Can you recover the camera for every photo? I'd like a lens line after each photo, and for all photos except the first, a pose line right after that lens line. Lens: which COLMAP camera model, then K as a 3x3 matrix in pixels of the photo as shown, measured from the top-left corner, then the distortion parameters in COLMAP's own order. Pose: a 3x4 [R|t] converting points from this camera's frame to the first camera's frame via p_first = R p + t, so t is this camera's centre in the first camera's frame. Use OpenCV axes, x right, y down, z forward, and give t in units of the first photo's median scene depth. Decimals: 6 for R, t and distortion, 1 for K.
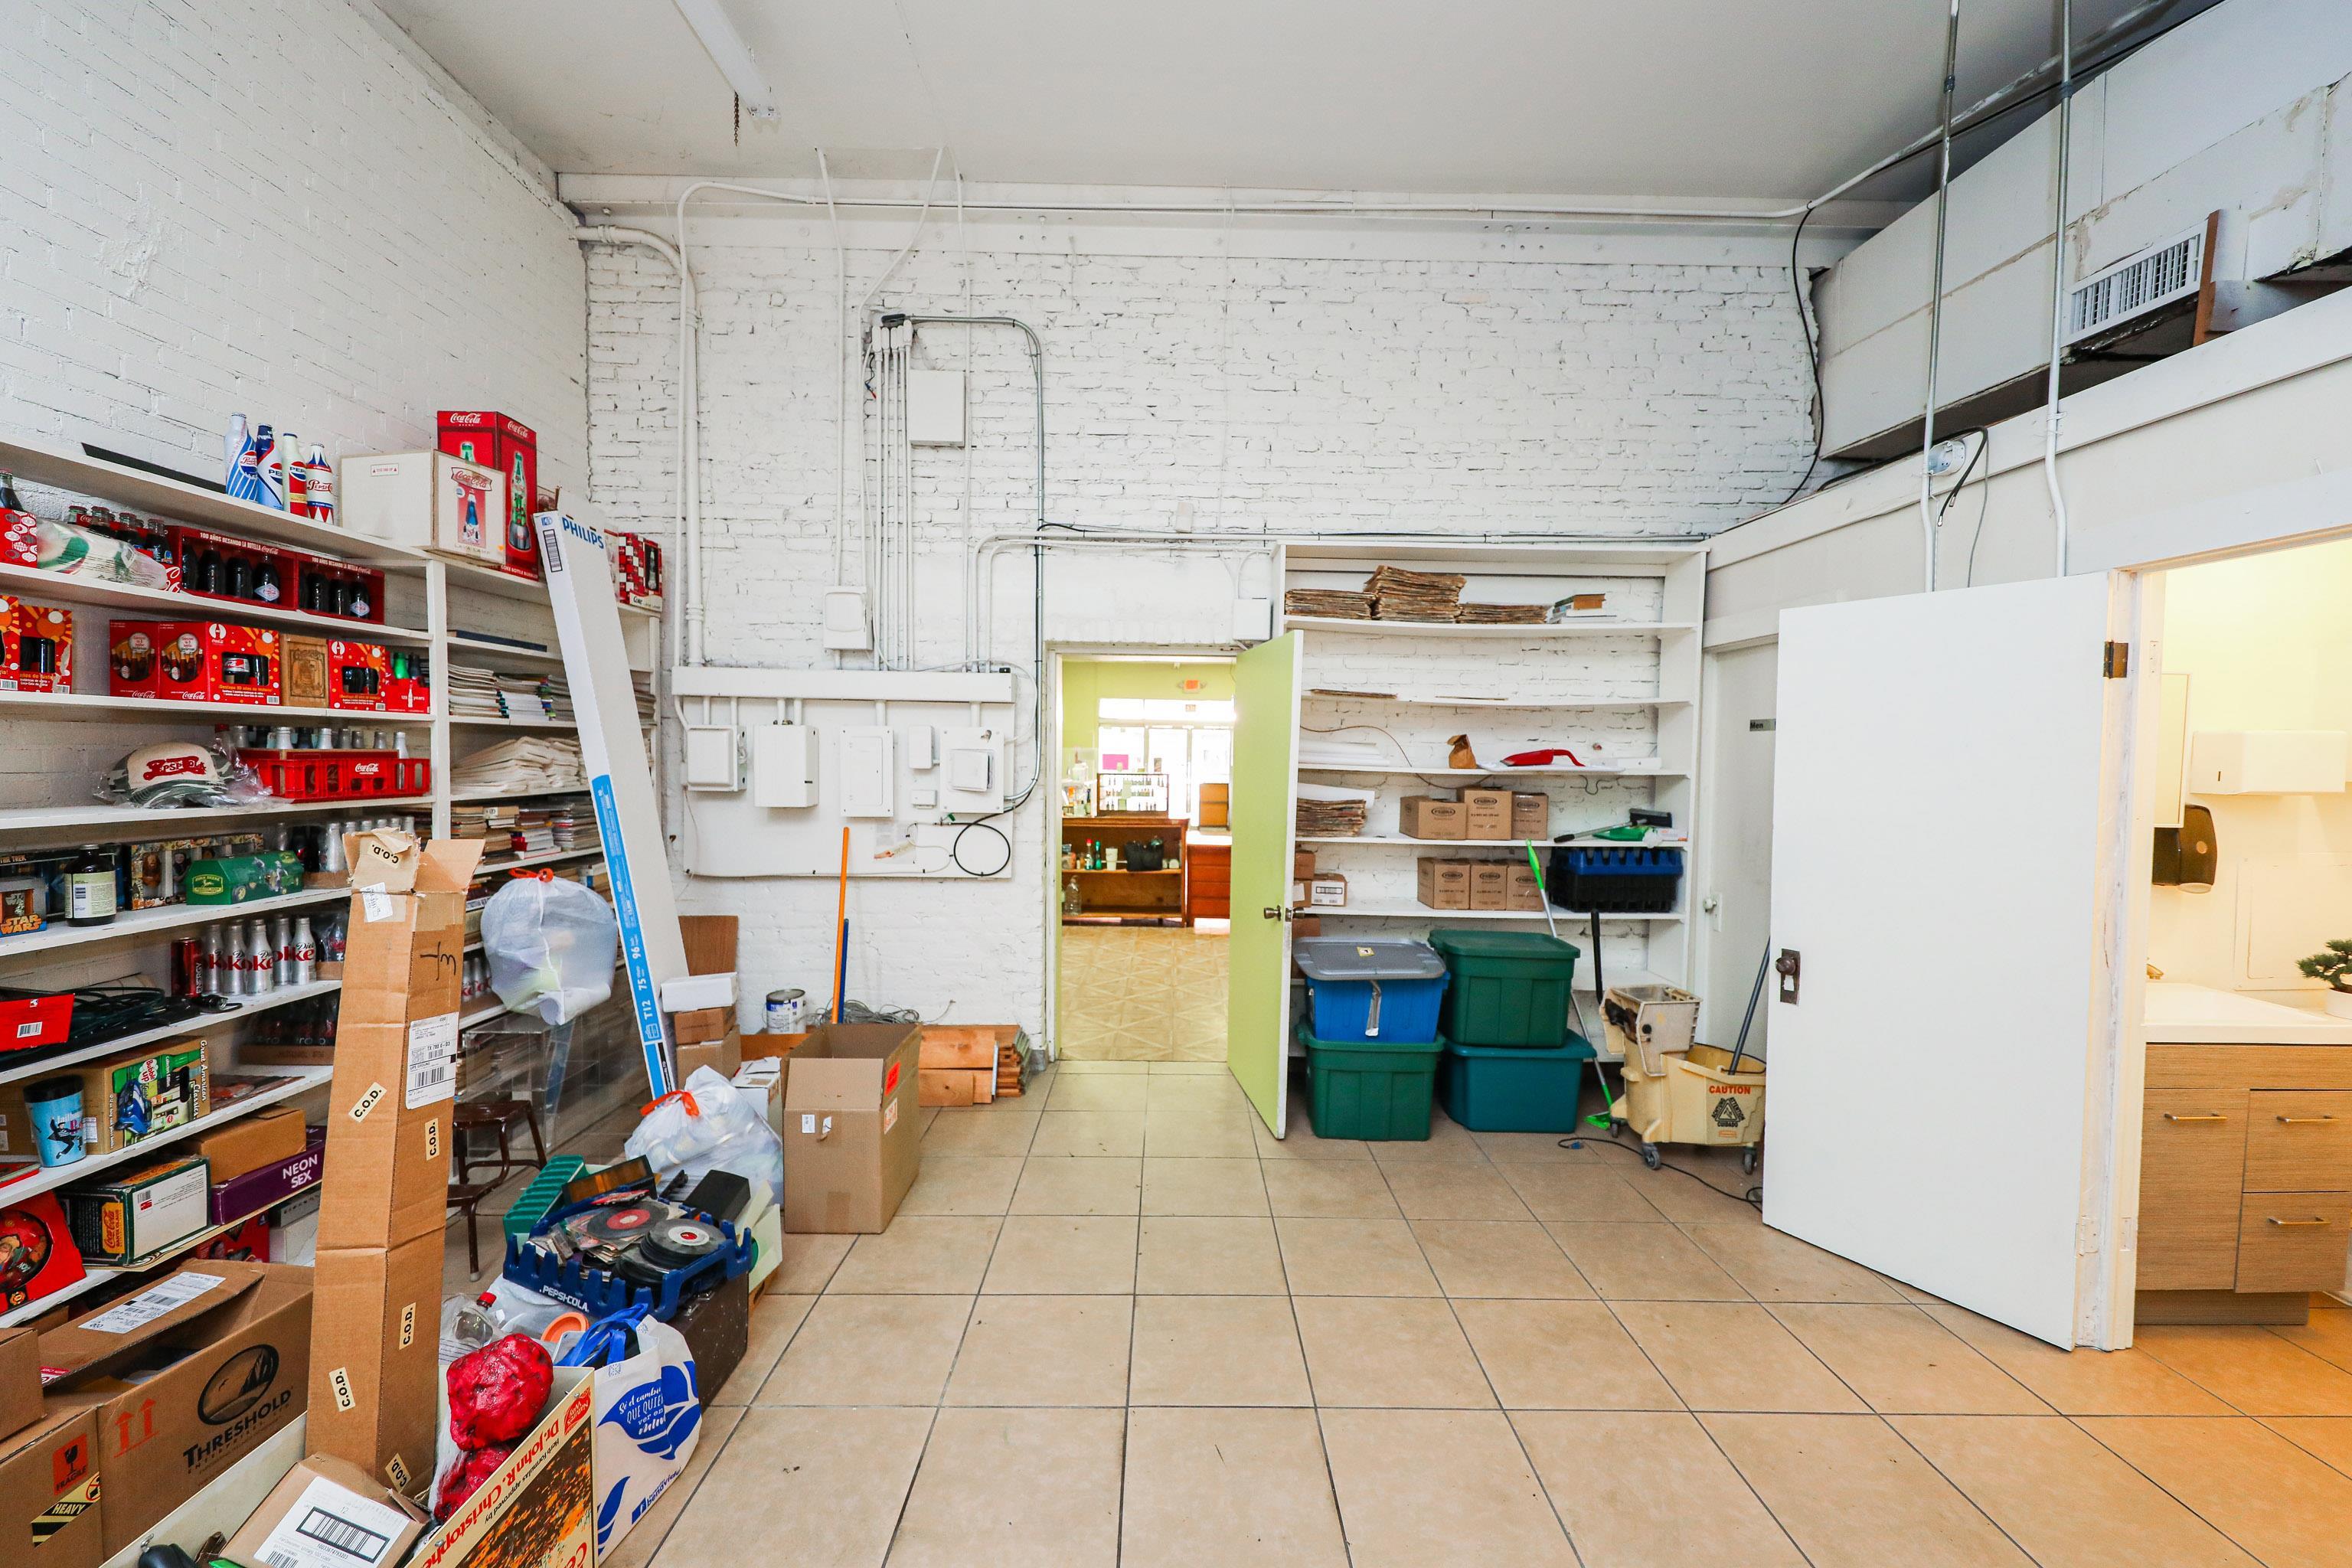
lens RADIAL K [[1086.2, 0, 1170.0], [0, 1086.2, 791.6], [0, 0, 1]] dist [0.017412, -0.000073]
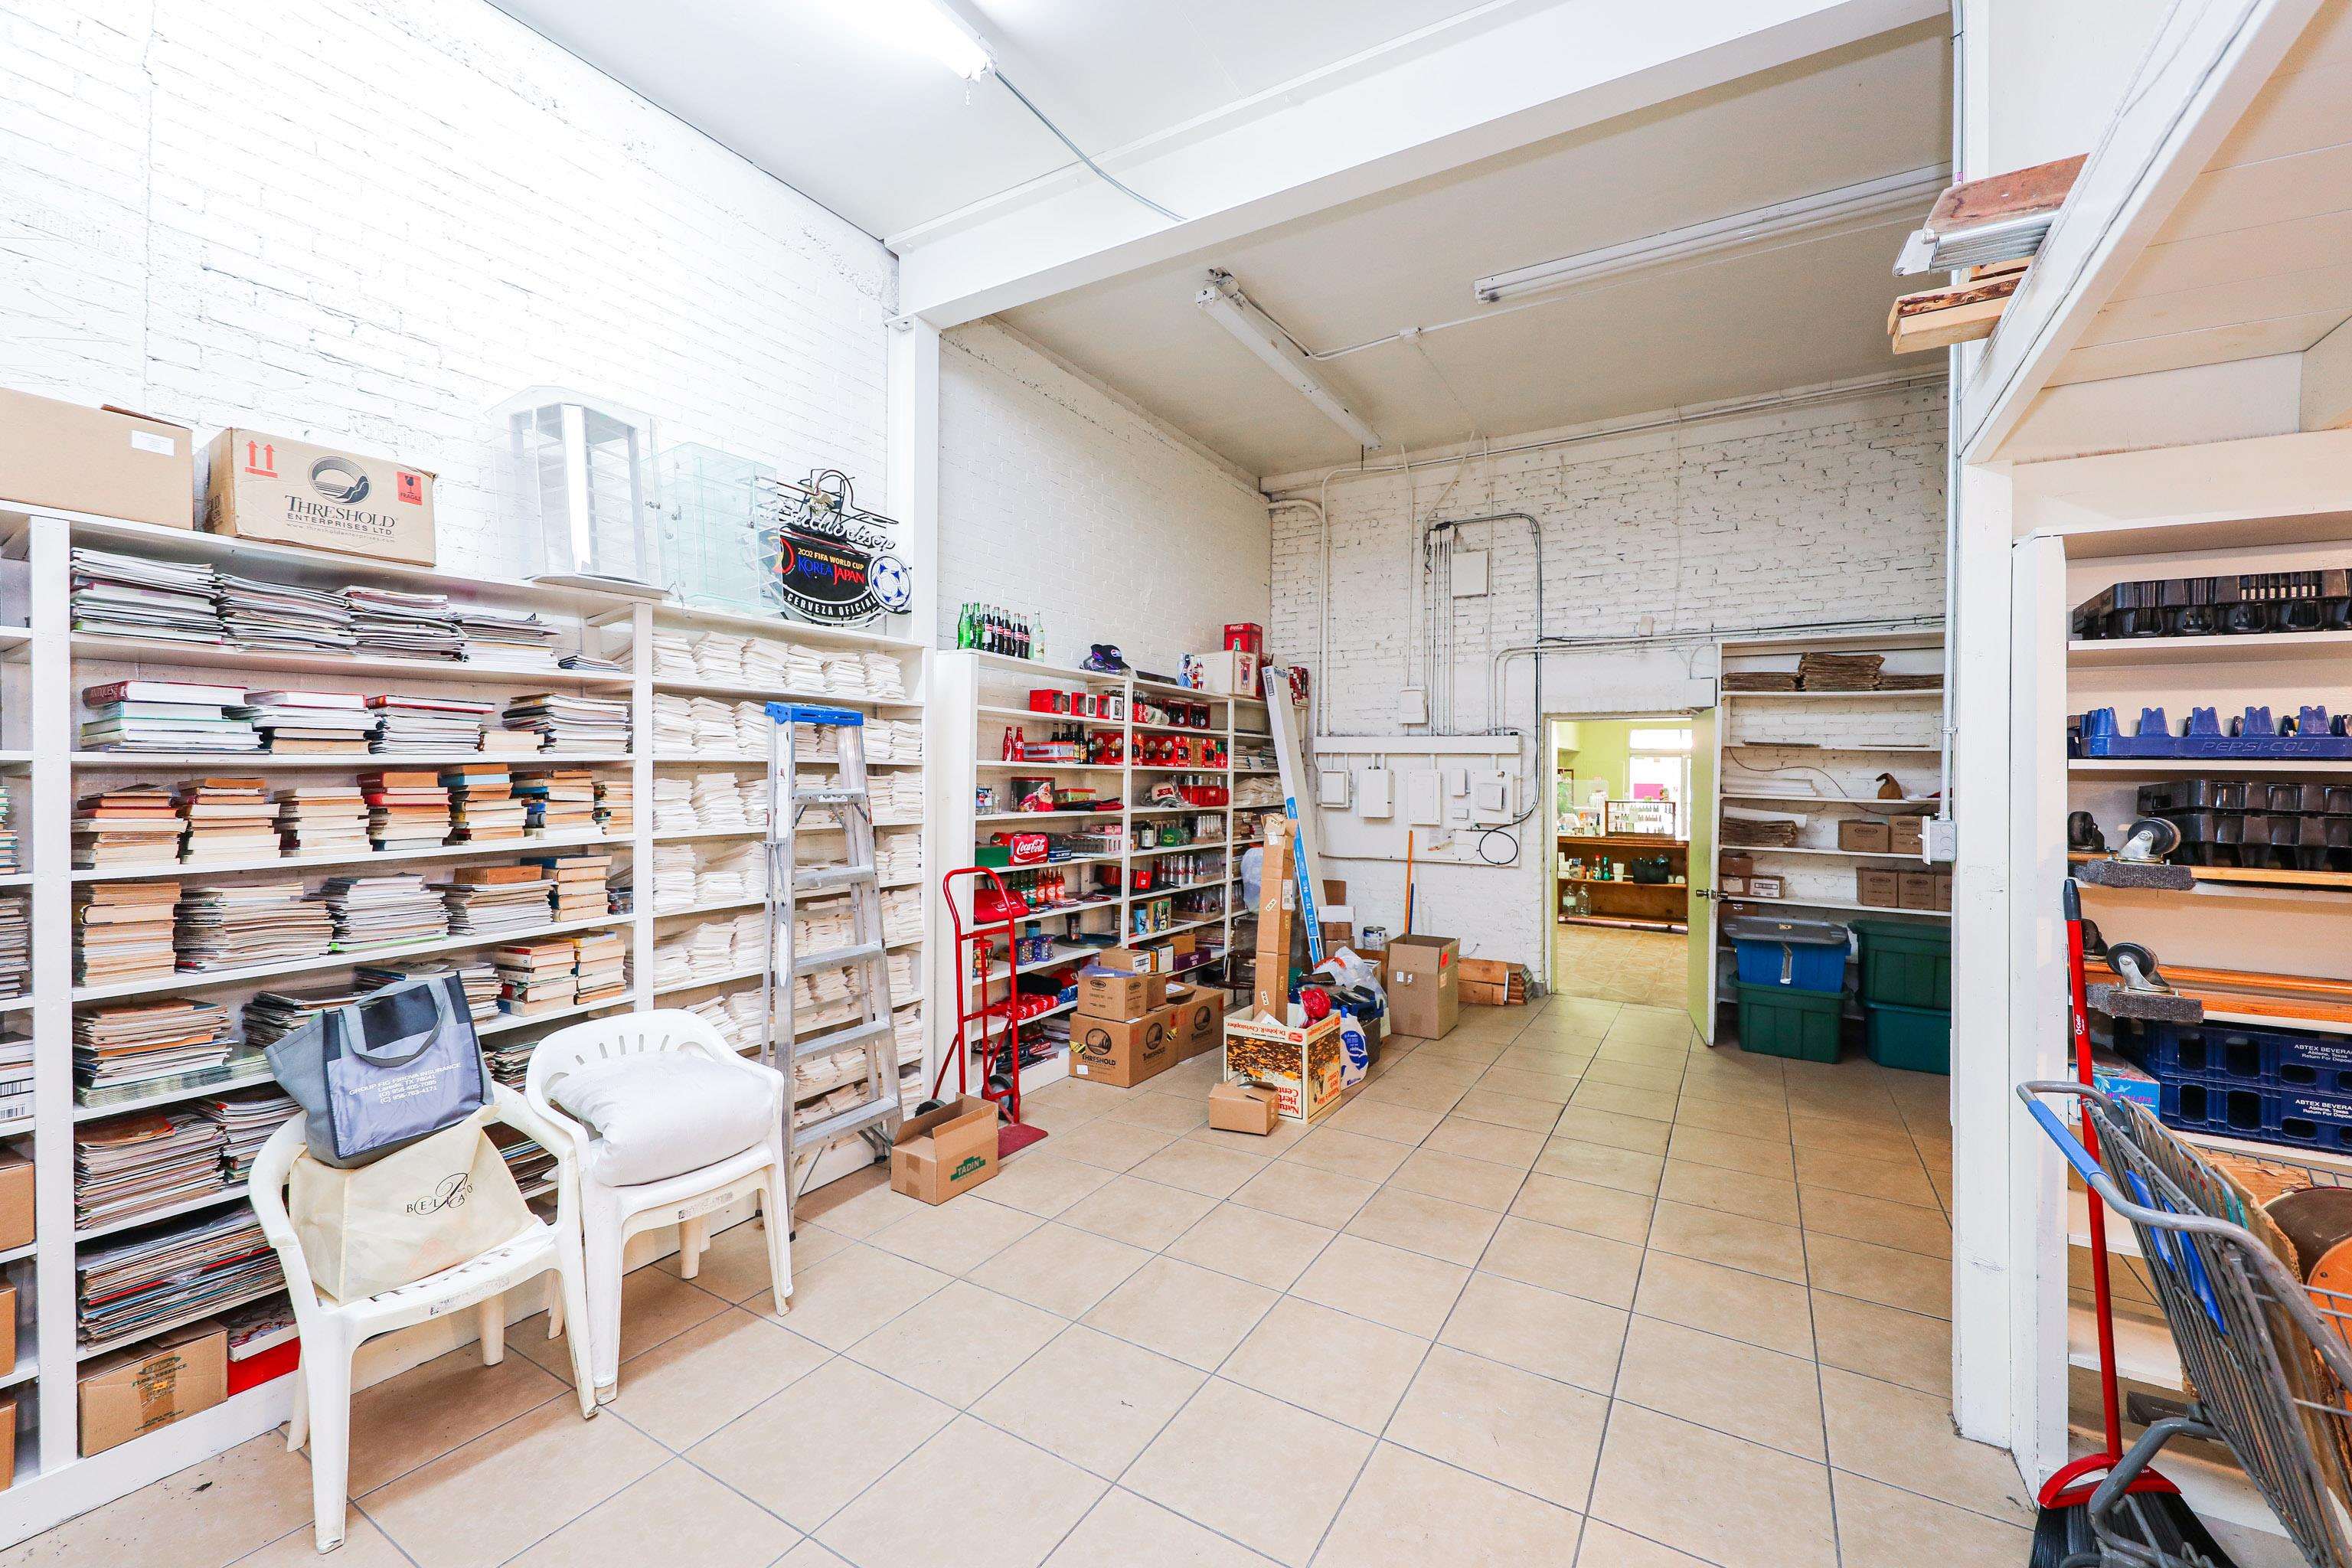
lens RADIAL K [[951.4, 0, 1097.0], [0, 951.4, 770.7], [0, 0, 1]] dist [-0.000212, 0.000065]
pose [[0.836737, -0.005503, -0.547577, 0.096830], [-0.020247, 0.998955, -0.040978, 0.011279], [0.547231, 0.045375, 0.835751, -0.480160]]
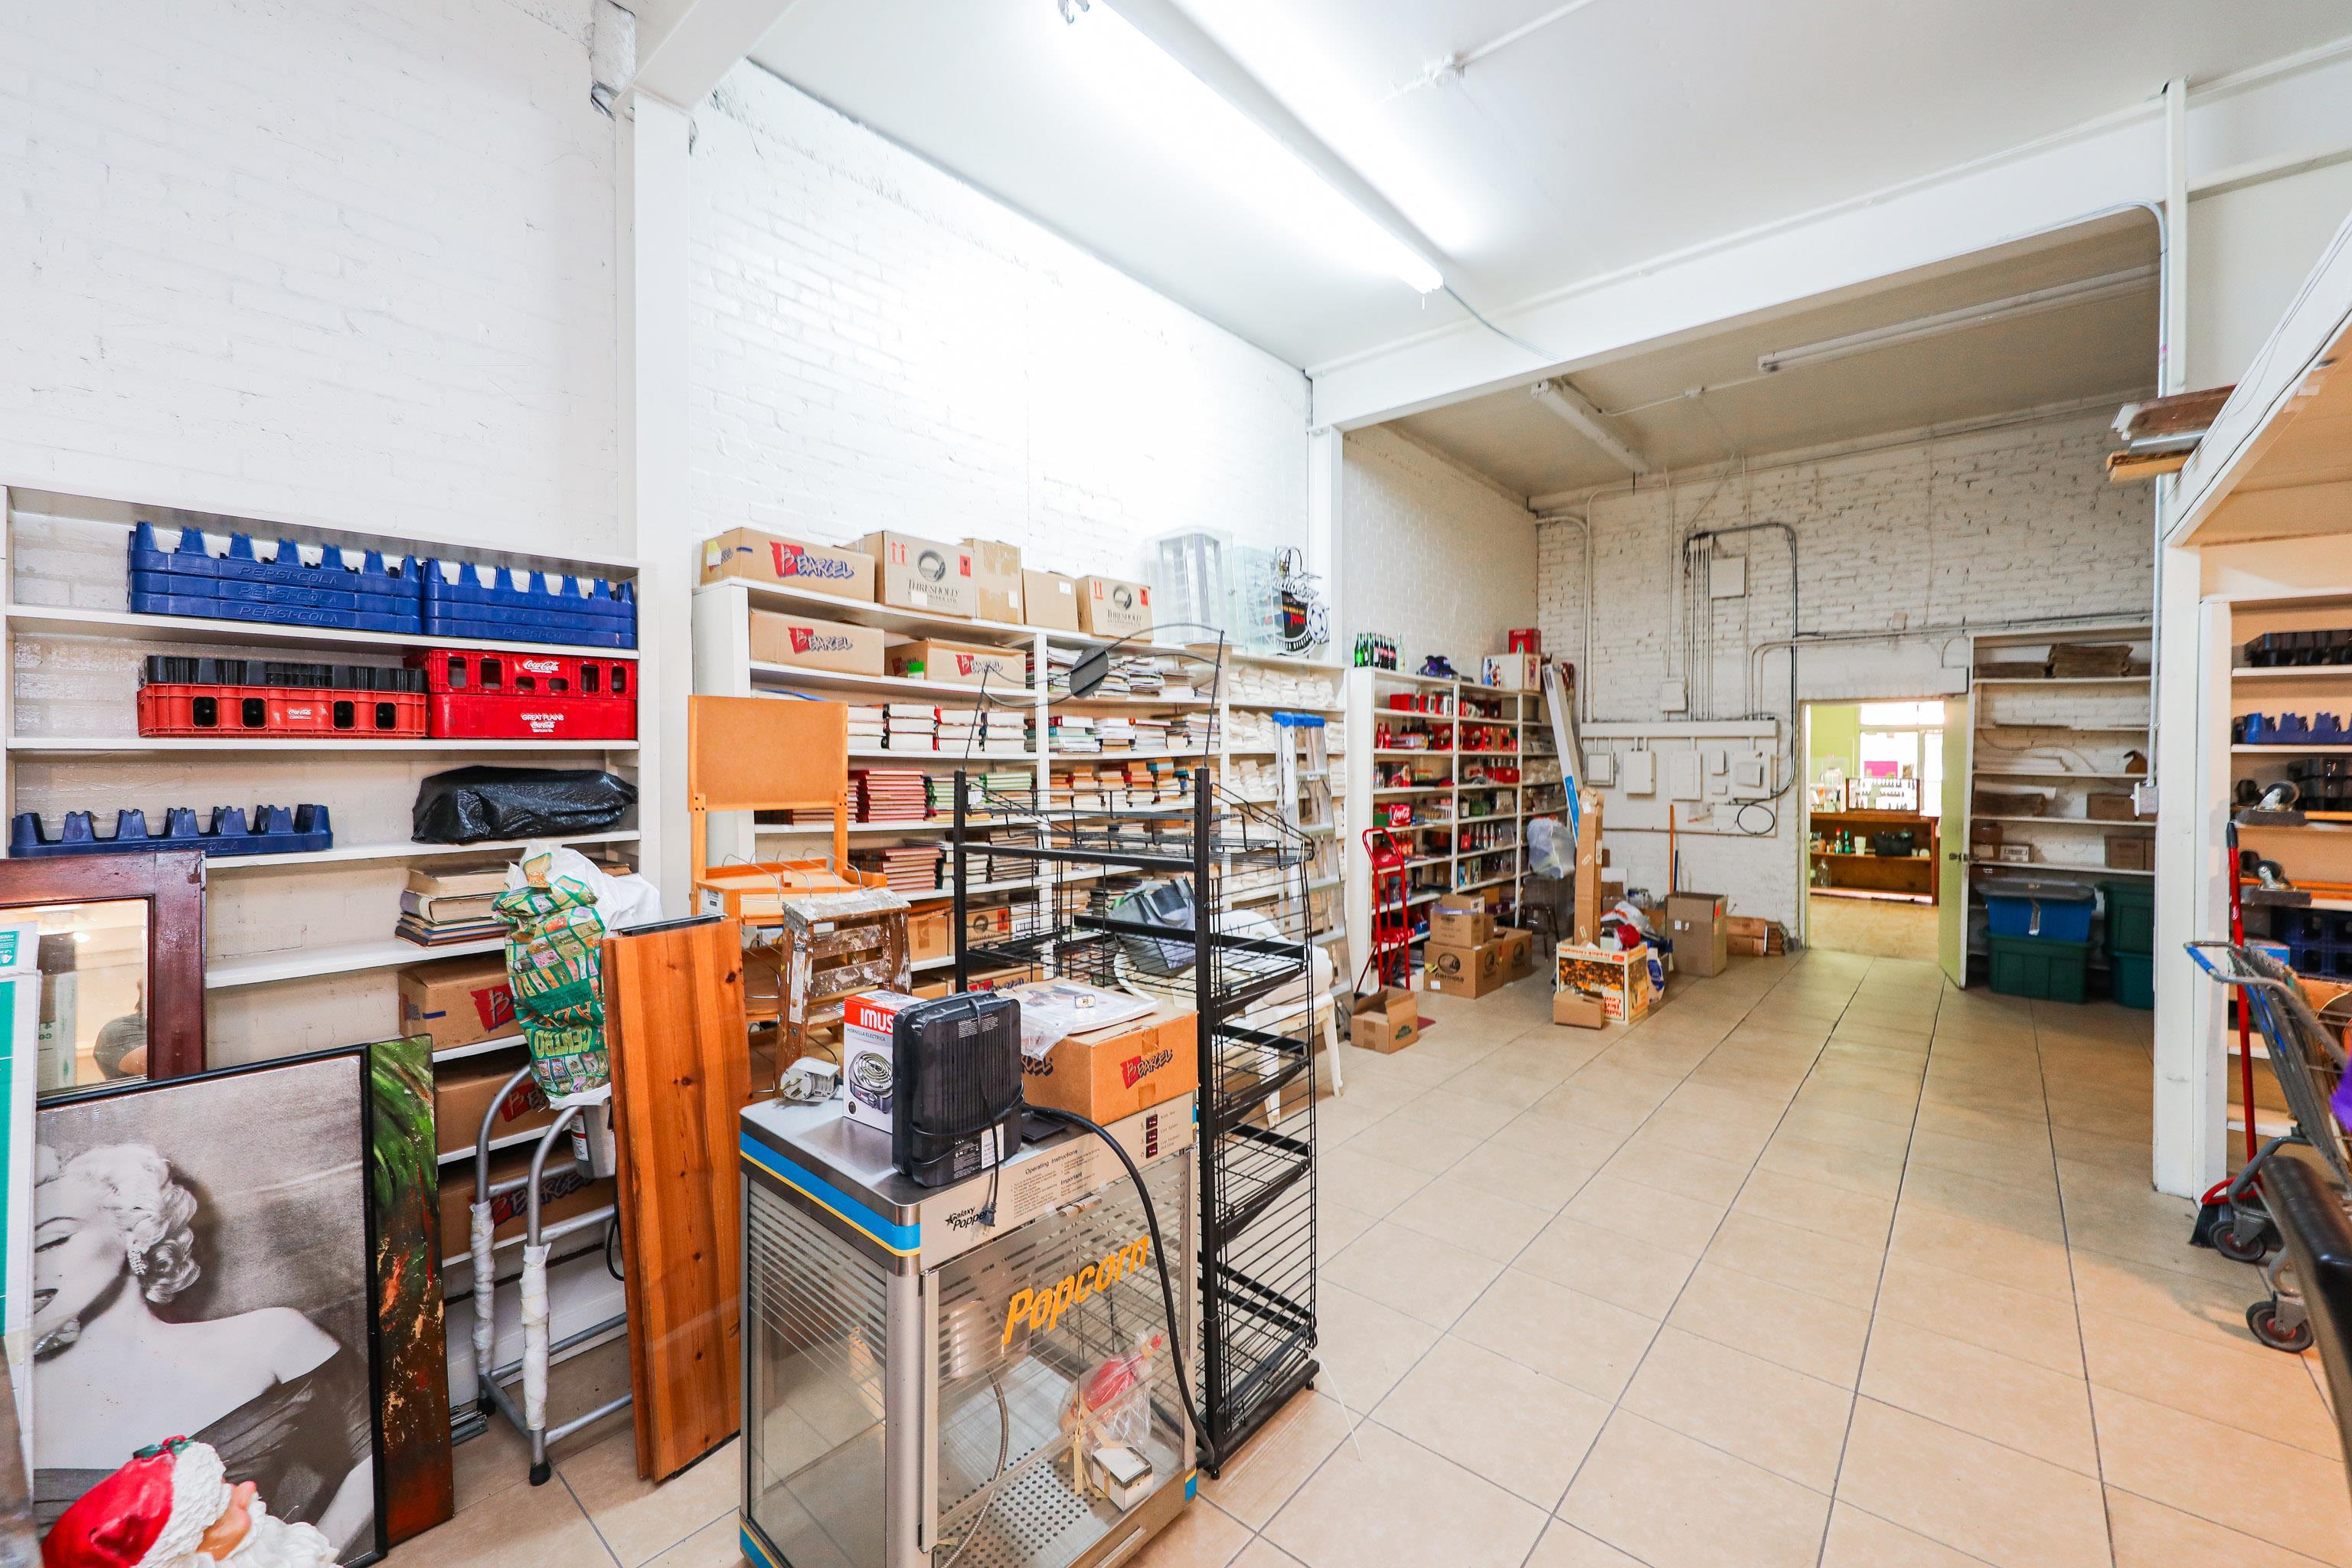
lens RADIAL K [[910.5, 0, 1171.1], [0, 910.5, 770.6], [0, 0, 1]] dist [-0.010384, -0.000436]
pose [[0.752861, -0.001680, -0.658177, 0.085200], [-0.015402, 0.999678, -0.020169, 0.019608], [0.657999, 0.025322, 0.752593, -0.763012]]
